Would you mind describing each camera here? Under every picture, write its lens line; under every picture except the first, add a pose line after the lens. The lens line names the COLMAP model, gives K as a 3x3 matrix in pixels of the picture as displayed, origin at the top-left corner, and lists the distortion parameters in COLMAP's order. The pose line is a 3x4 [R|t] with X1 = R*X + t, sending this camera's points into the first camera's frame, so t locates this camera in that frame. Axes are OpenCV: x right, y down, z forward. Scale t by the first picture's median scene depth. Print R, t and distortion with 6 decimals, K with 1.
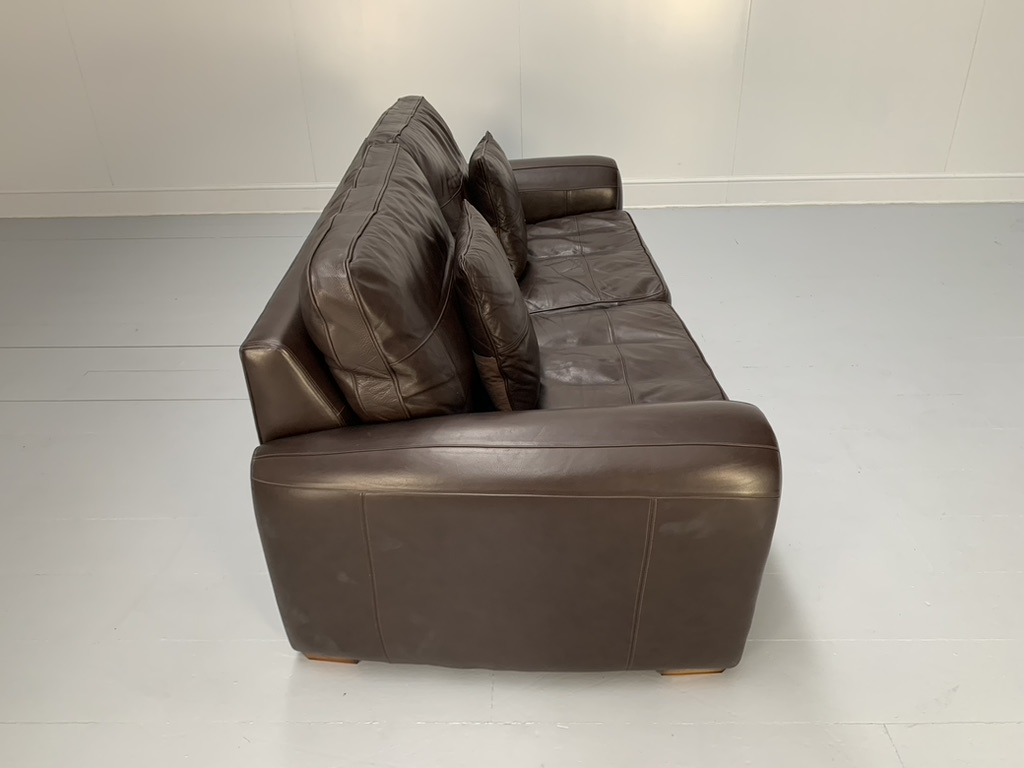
lens RADIAL K [[783.8, 0, 498.1], [0, 783.8, 377.0], [0, 0, 1]] dist [0.067708, -0.083599]
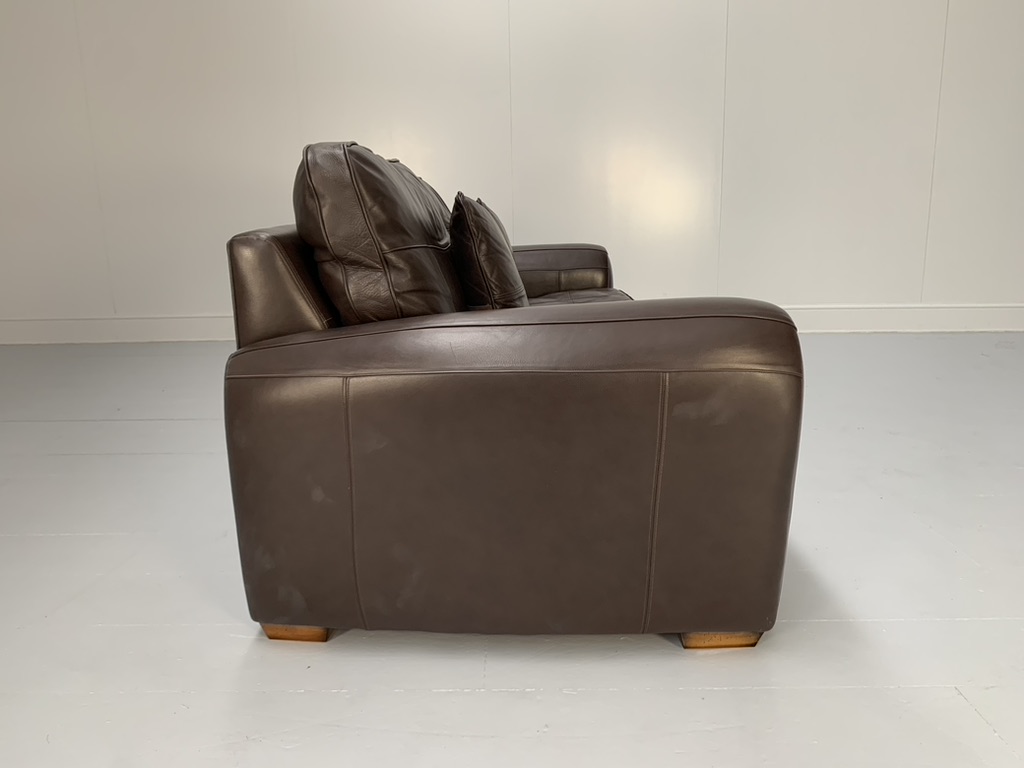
lens RADIAL K [[783.8, 0, 498.1], [0, 783.8, 377.0], [0, 0, 1]] dist [0.067708, -0.083599]
pose [[0.999894, 0.008825, 0.011610, -0.006238], [-0.005025, 0.955861, -0.293778, 0.375806], [-0.013690, 0.293688, 0.955803, 0.114421]]
